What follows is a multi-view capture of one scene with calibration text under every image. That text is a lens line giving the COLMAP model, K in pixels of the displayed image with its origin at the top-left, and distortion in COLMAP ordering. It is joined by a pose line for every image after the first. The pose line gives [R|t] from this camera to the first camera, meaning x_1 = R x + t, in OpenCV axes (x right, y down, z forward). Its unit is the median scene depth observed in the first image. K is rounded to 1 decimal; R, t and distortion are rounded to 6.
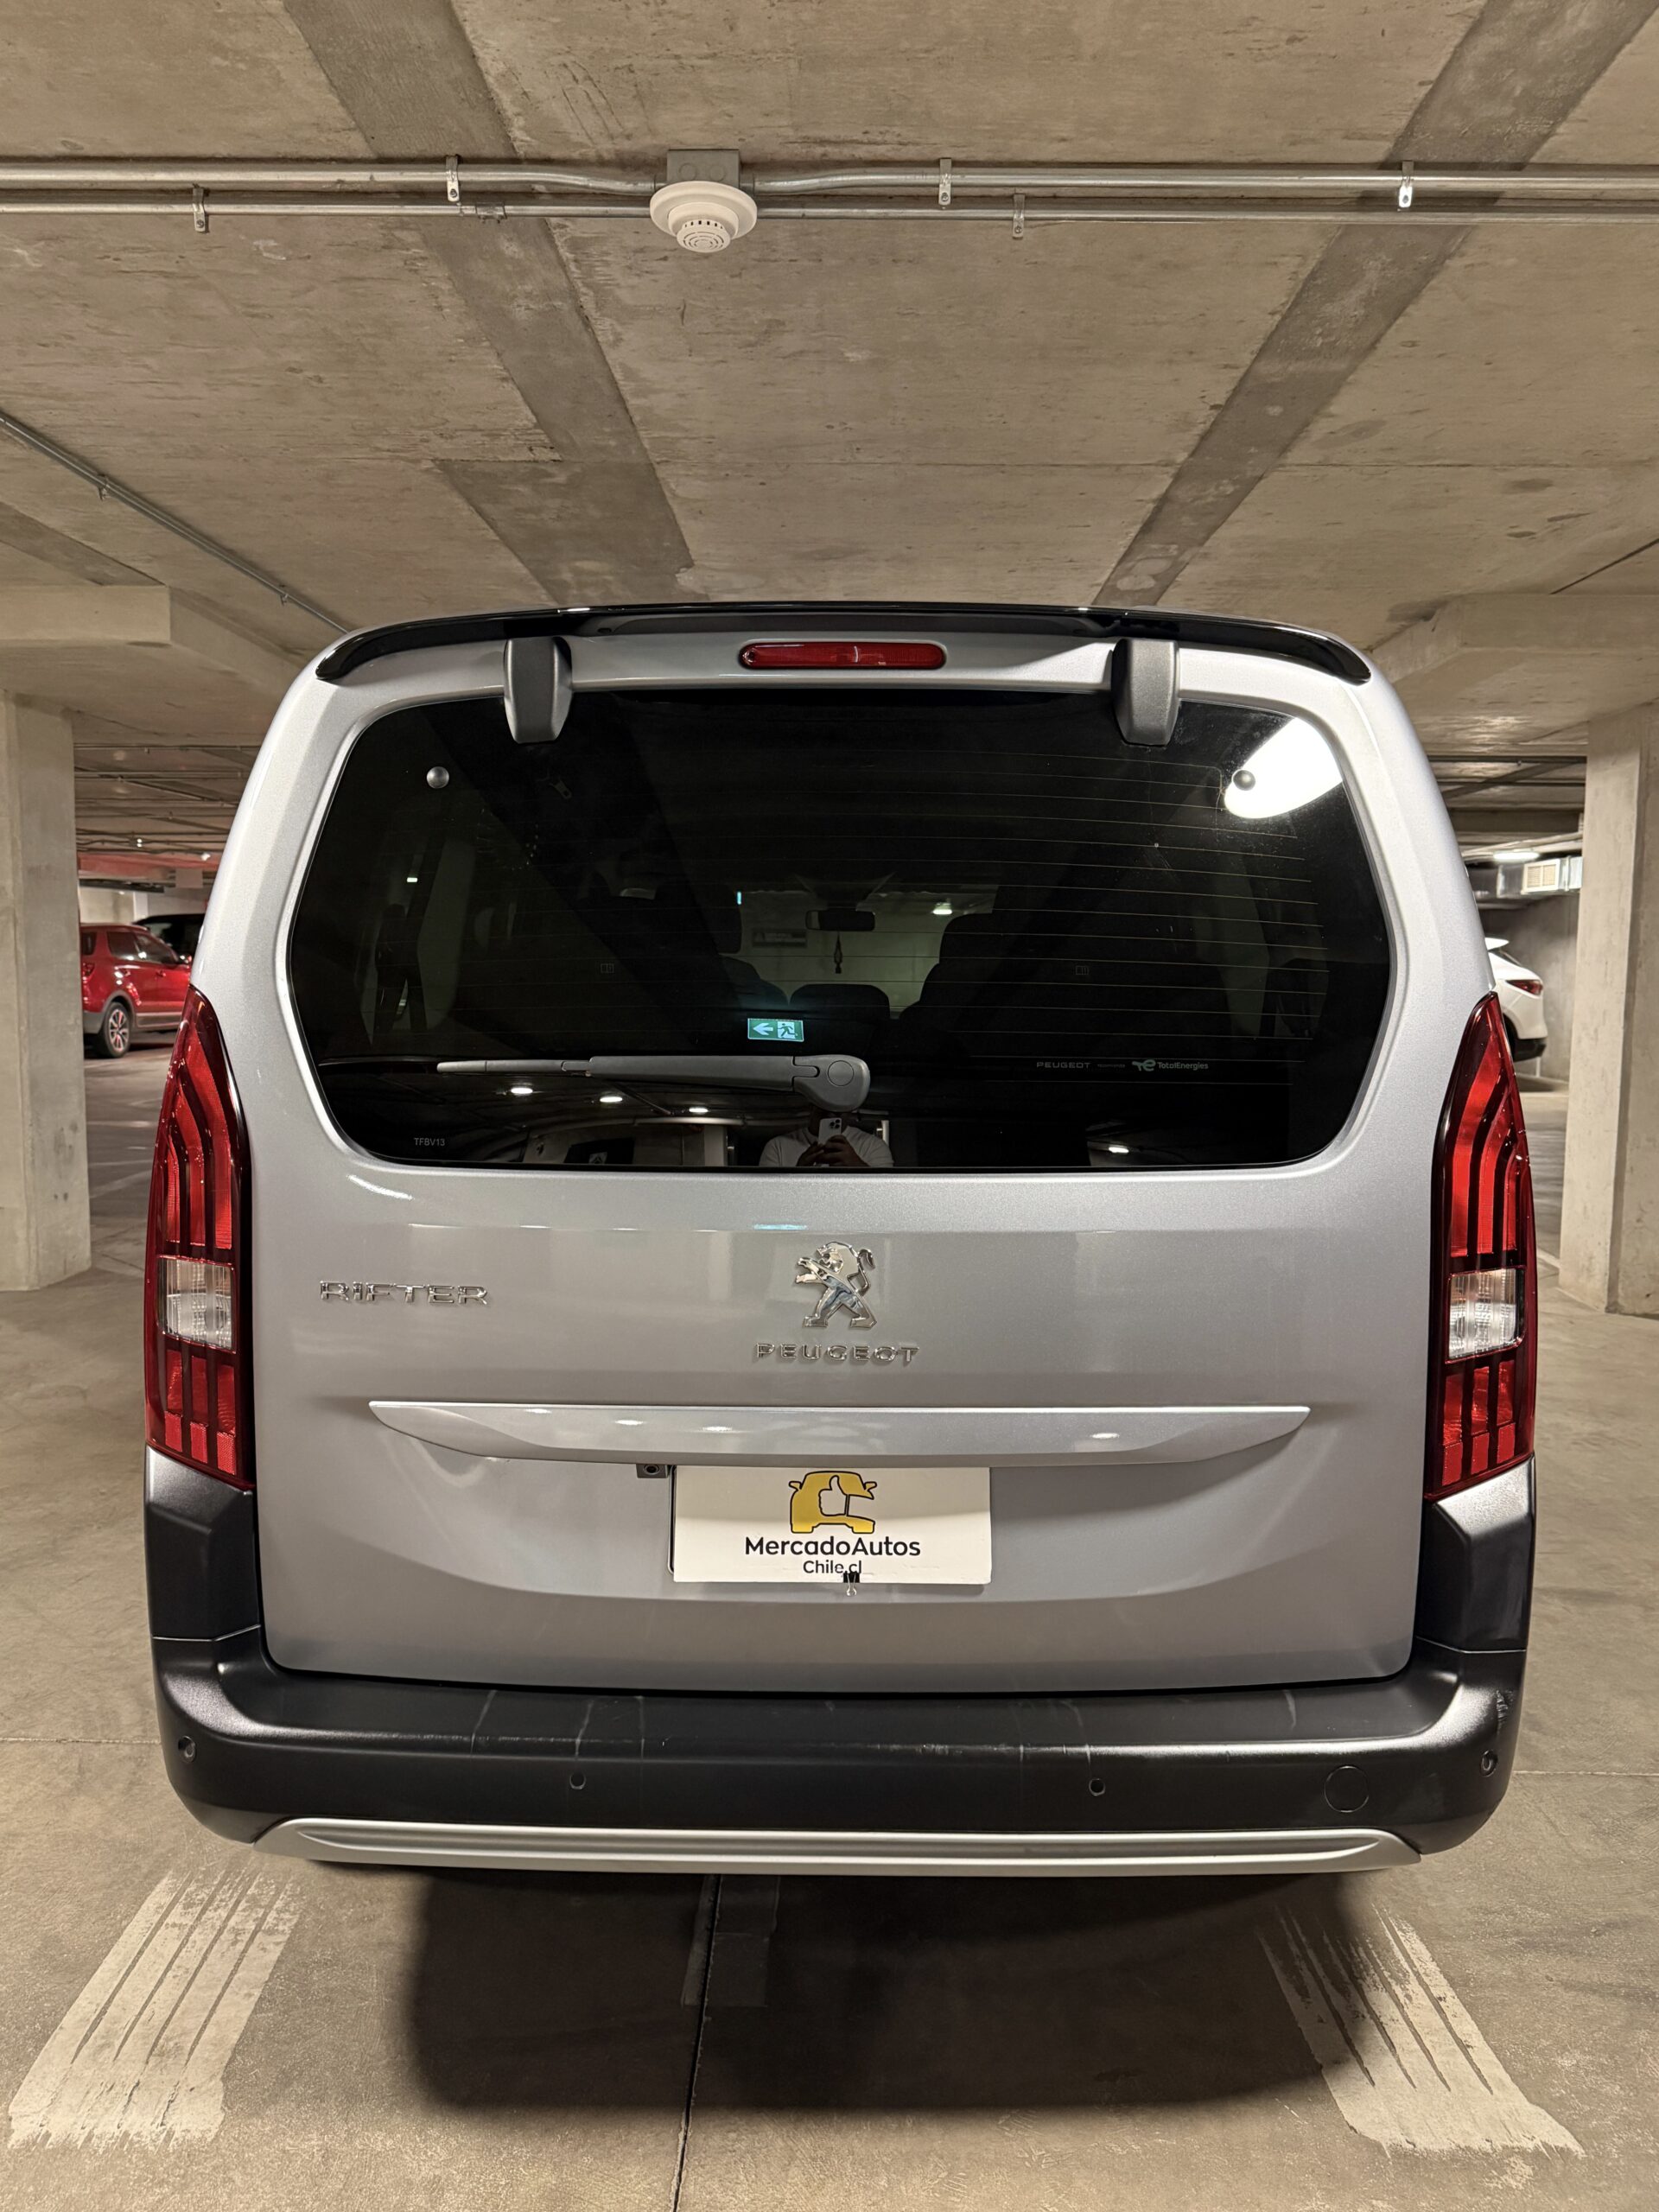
lens RADIAL K [[1613.6, 0, 837.1], [0, 1613.6, 1095.8], [0, 0, 1]] dist [0.018746, -0.025319]
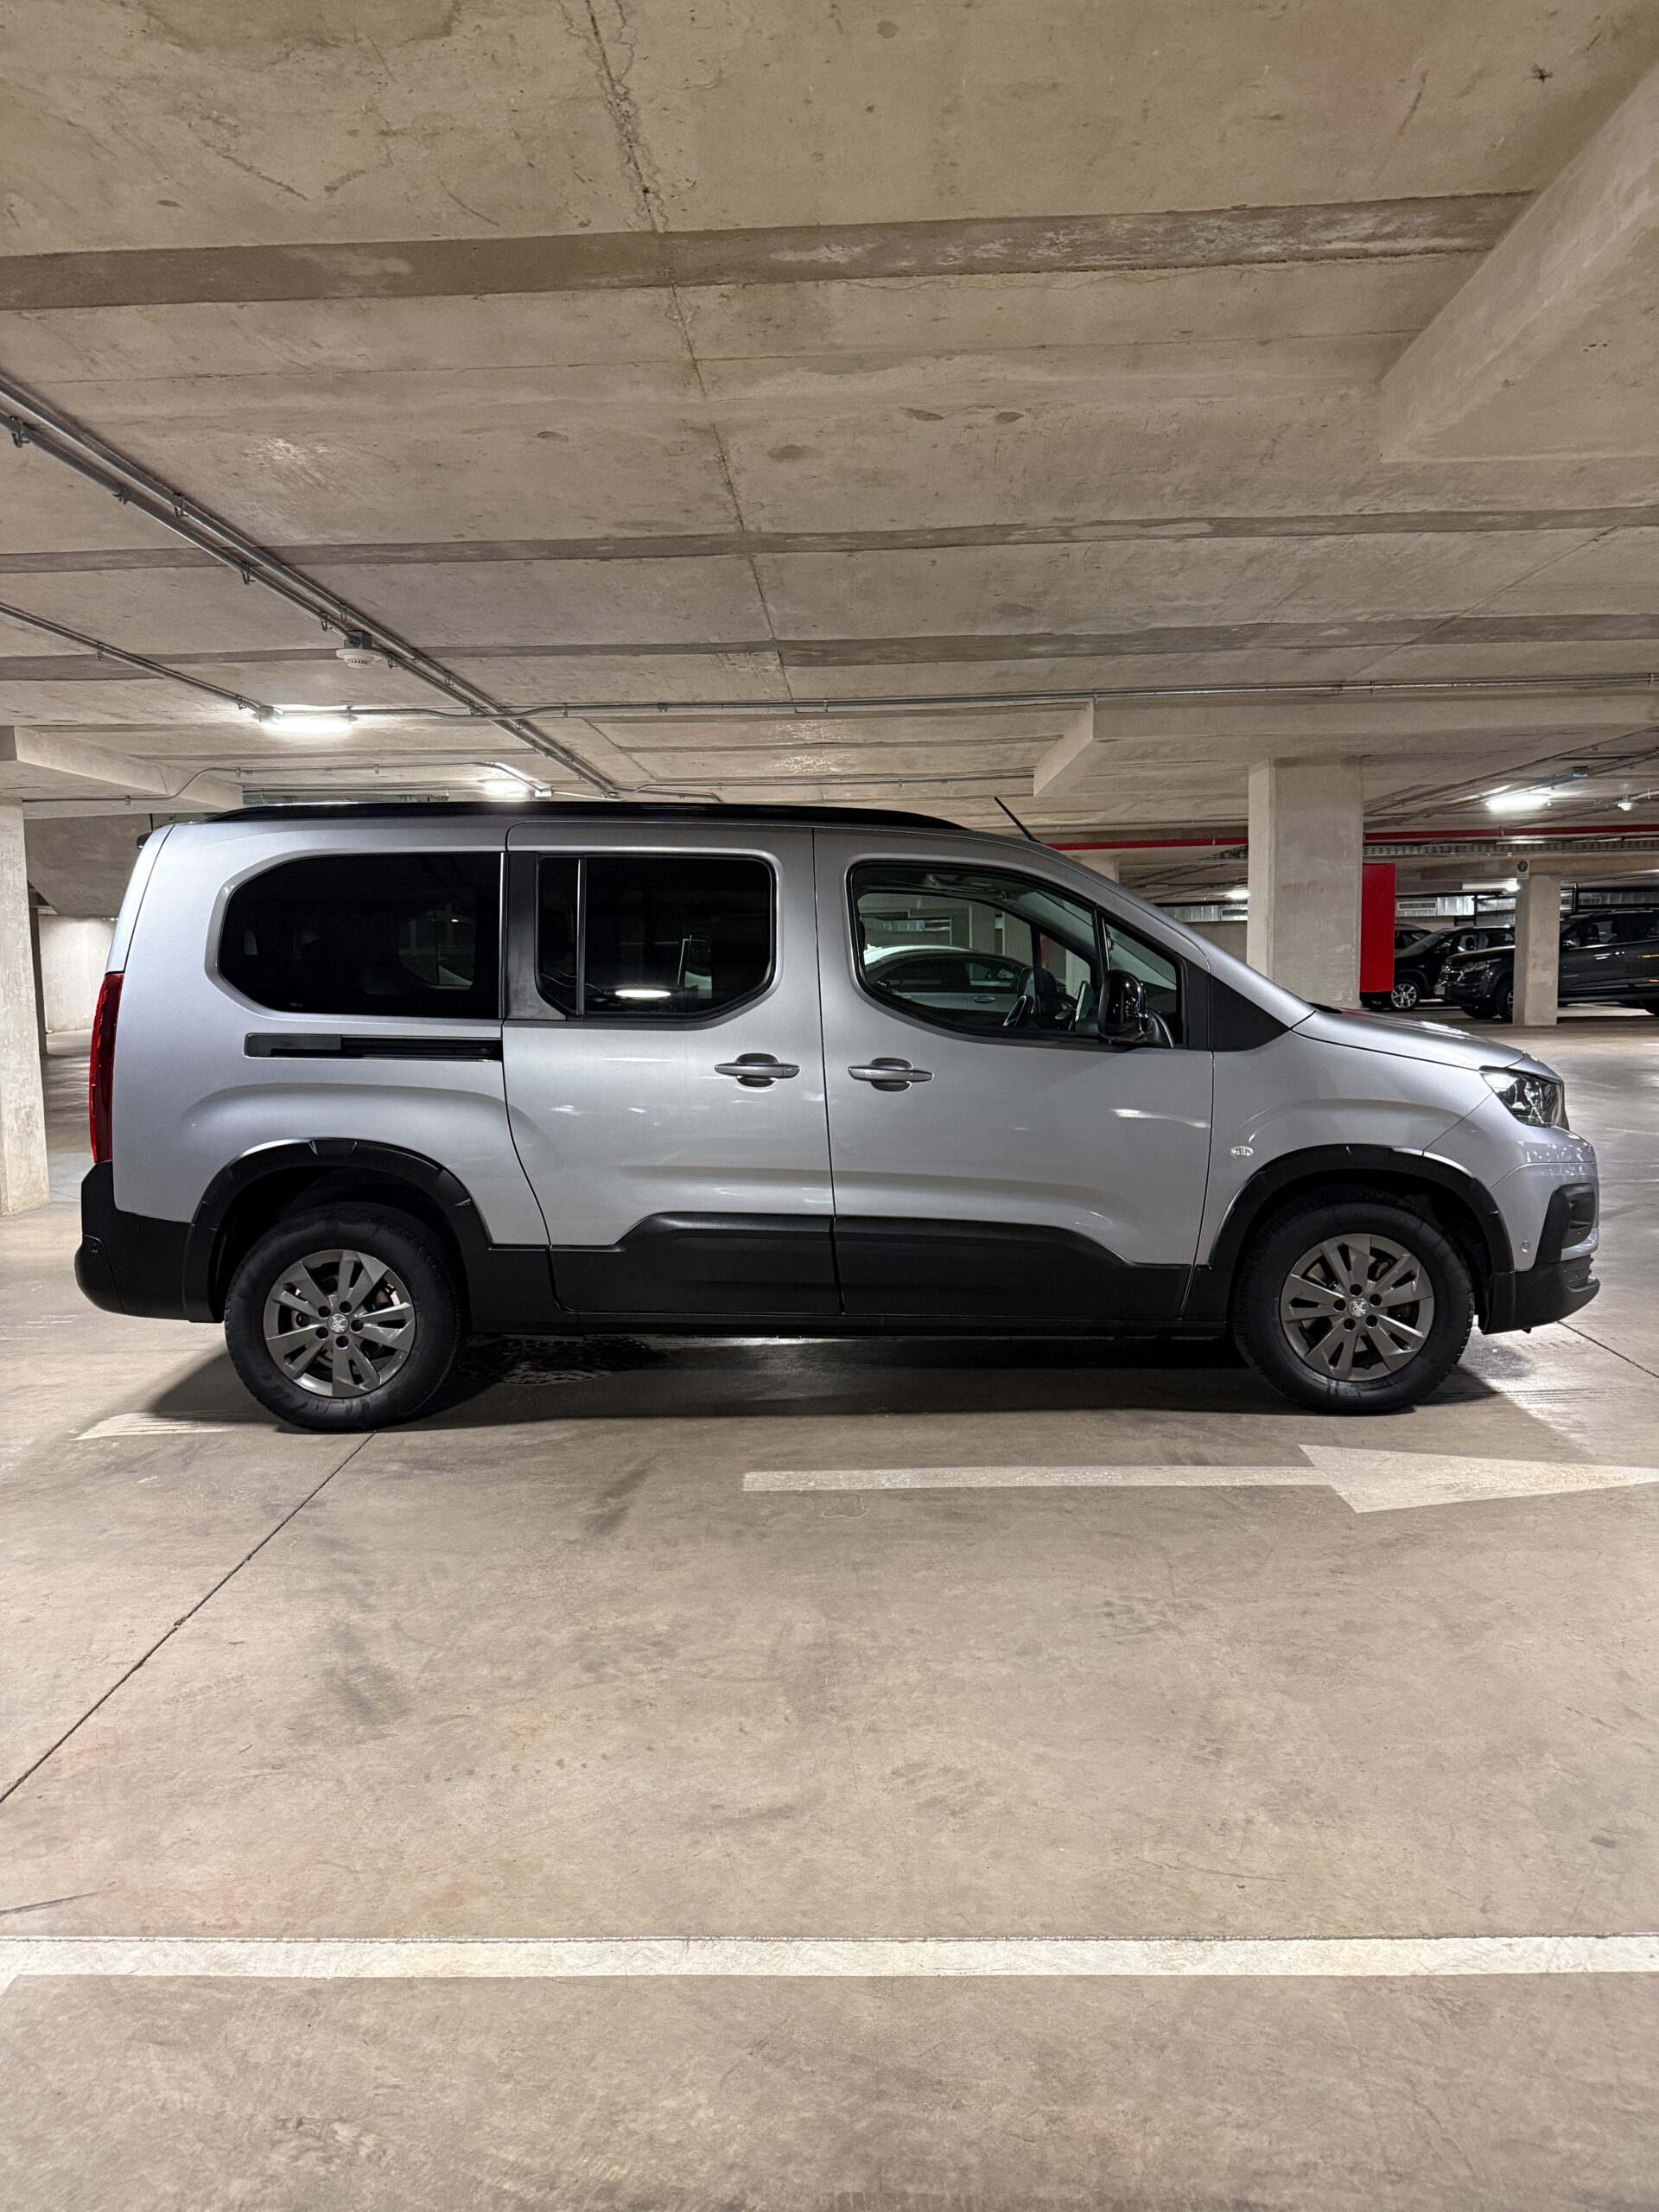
lens RADIAL K [[1541.1, 0, 837.2], [0, 1541.1, 1105.8], [0, 0, 1]] dist [0.140699, -0.288538]
pose [[-0.002207, 0.086761, -0.996227, 1.735798], [-0.067038, 0.993975, 0.086714, -0.092792], [0.997748, 0.066976, 0.003623, 1.313076]]
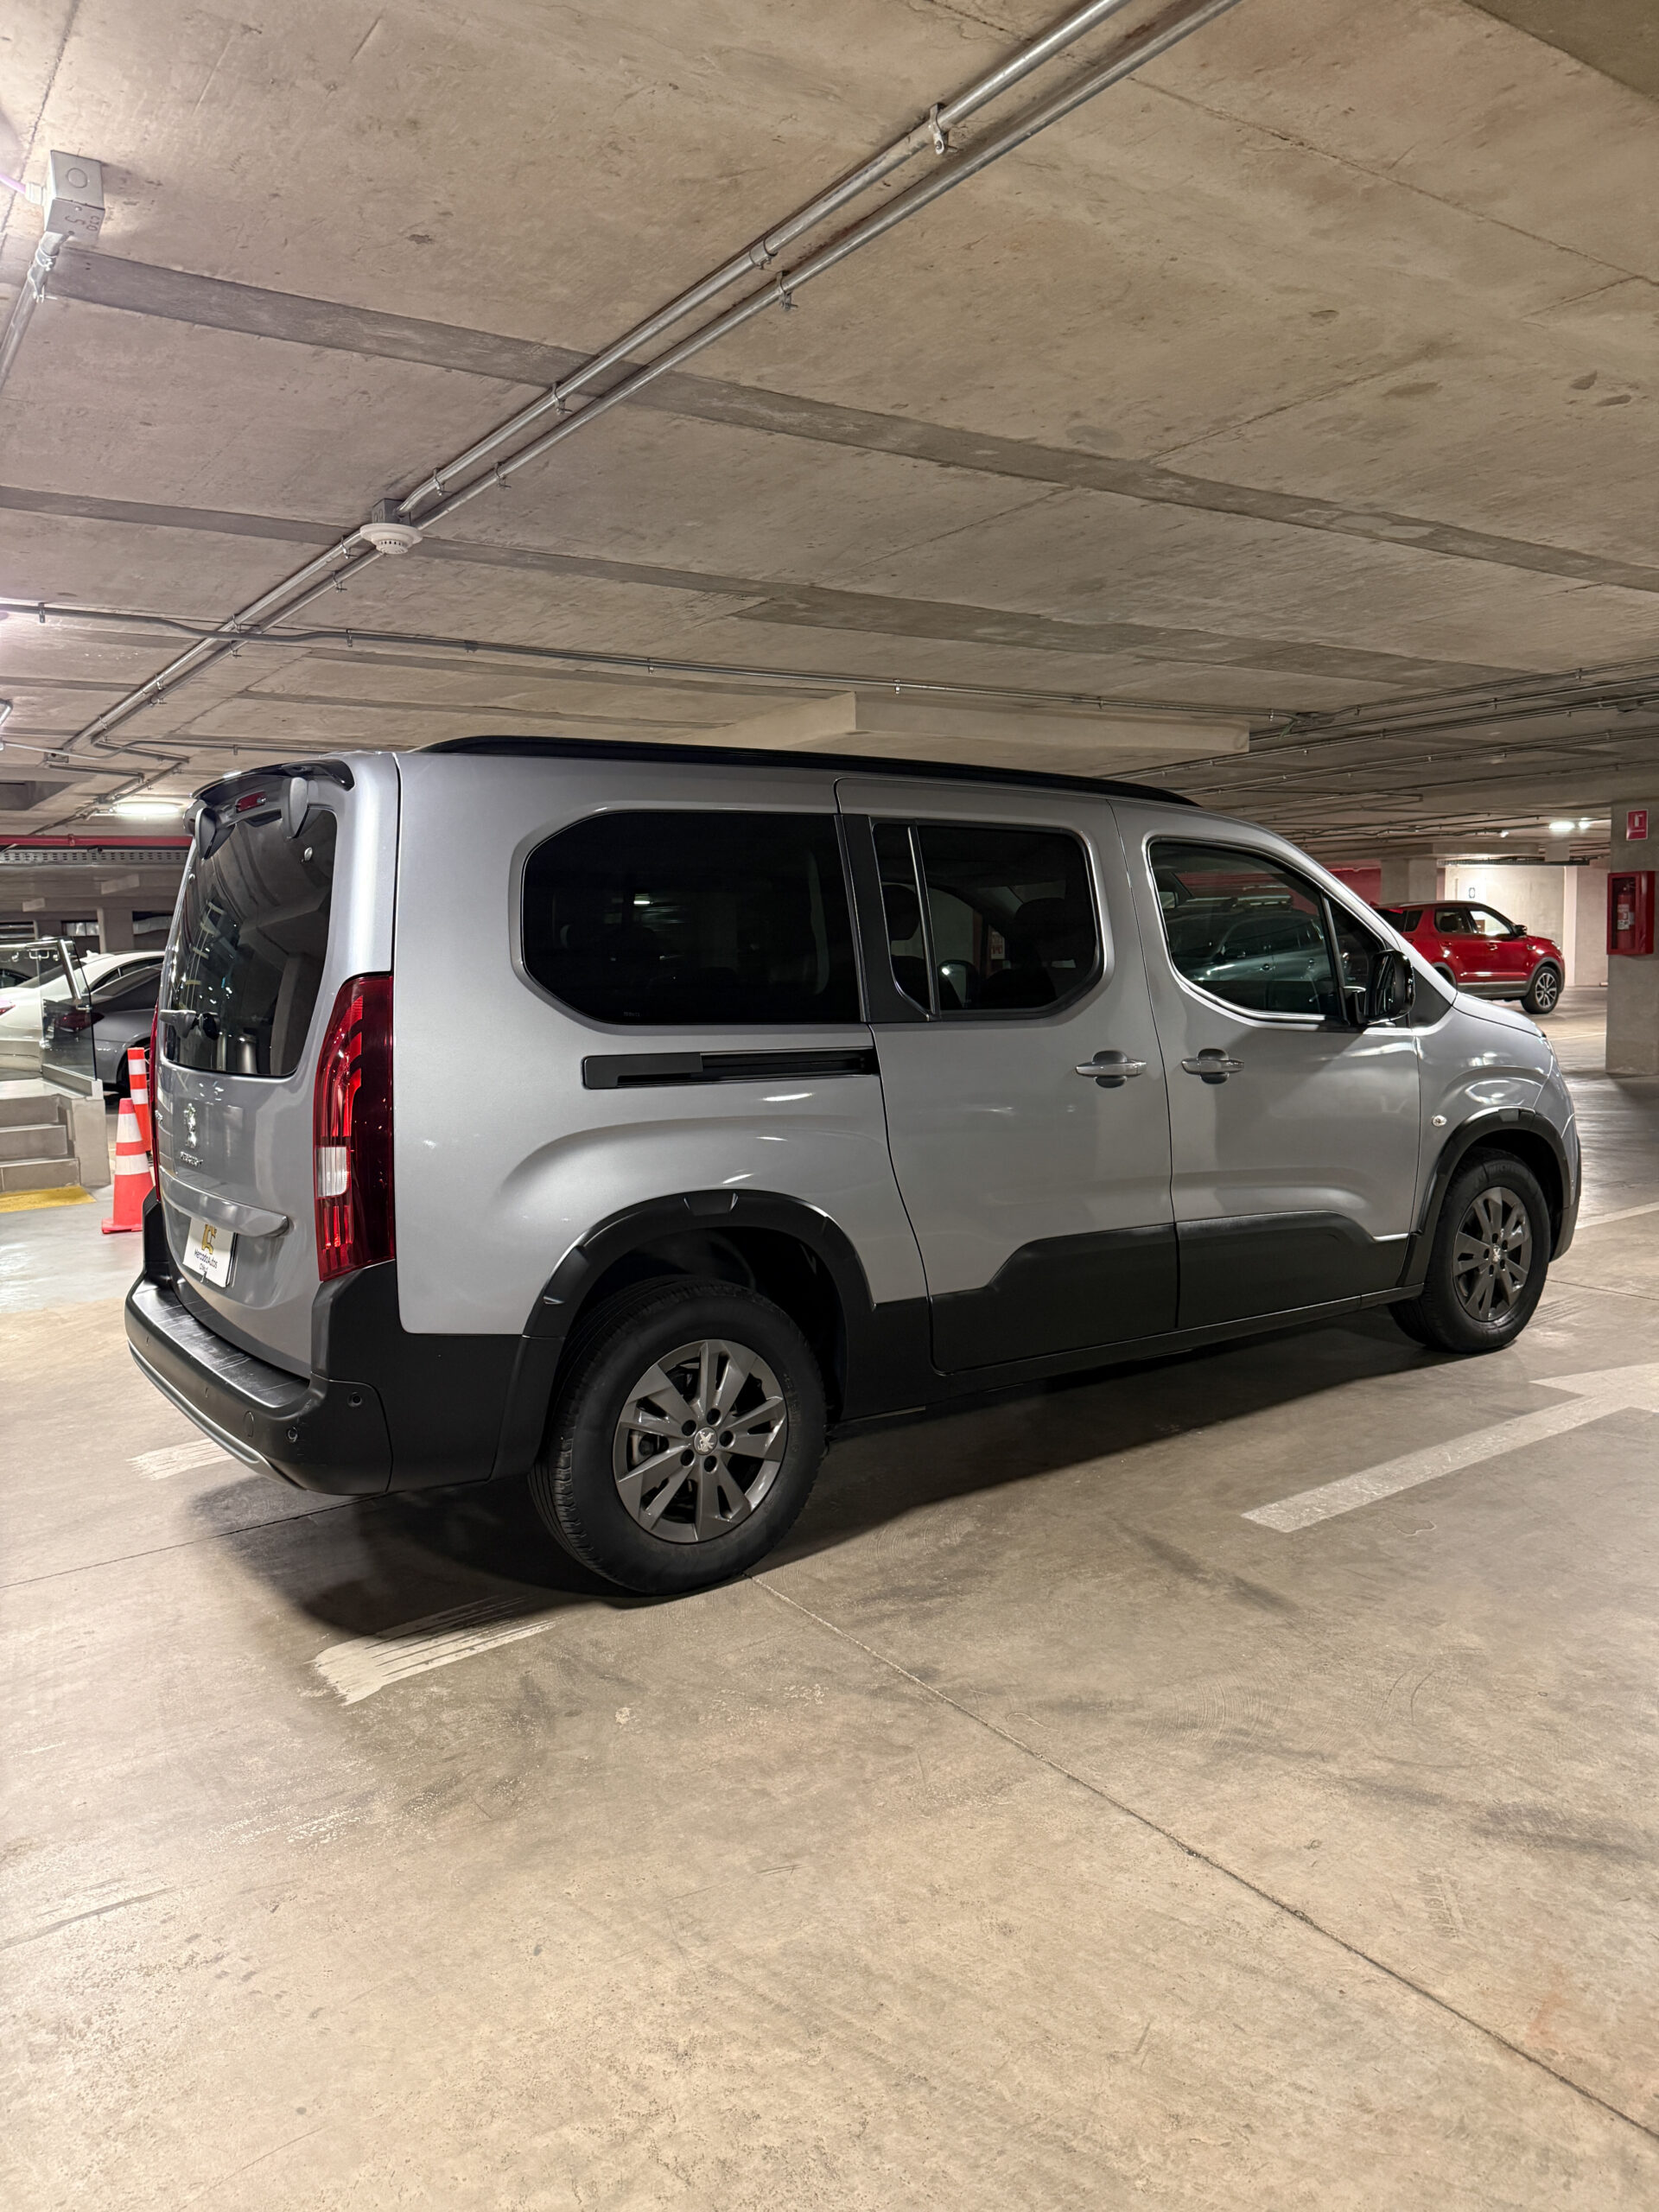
lens RADIAL K [[1554.1, 0, 829.5], [0, 1554.1, 1106.0], [0, 0, 1]] dist [0.061758, -0.112259]
pose [[0.581540, 0.057359, -0.811493, 1.204377], [-0.034496, 0.998353, 0.045846, -0.015763], [0.812786, 0.001333, 0.582561, 0.297424]]
